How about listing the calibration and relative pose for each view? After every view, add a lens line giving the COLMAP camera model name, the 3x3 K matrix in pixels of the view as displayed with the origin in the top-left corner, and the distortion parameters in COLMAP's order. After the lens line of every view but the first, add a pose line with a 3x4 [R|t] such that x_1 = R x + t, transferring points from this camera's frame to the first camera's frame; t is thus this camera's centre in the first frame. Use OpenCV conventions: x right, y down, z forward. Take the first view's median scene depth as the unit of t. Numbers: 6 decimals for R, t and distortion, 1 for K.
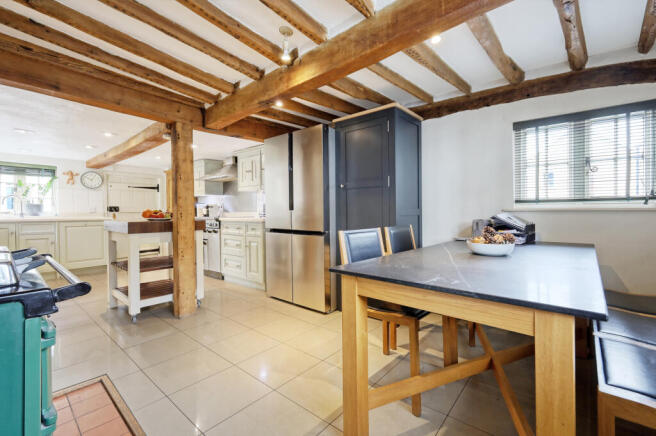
lens RADIAL K [[292.7, 0, 329.9], [0, 292.7, 208.3], [0, 0, 1]] dist [0.013586, 0.000671]
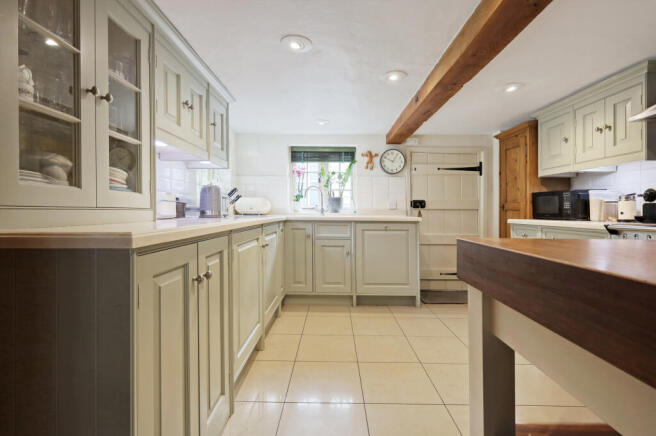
lens RADIAL K [[292.7, 0, 328.4], [0, 292.7, 211.5], [0, 0, 1]] dist [0.013586, 0.000671]
pose [[0.641048, 0.012881, -0.767393, -0.416473], [-0.000783, 0.999870, 0.016129, 0.009836], [0.767500, -0.009739, 0.640974, 0.493916]]
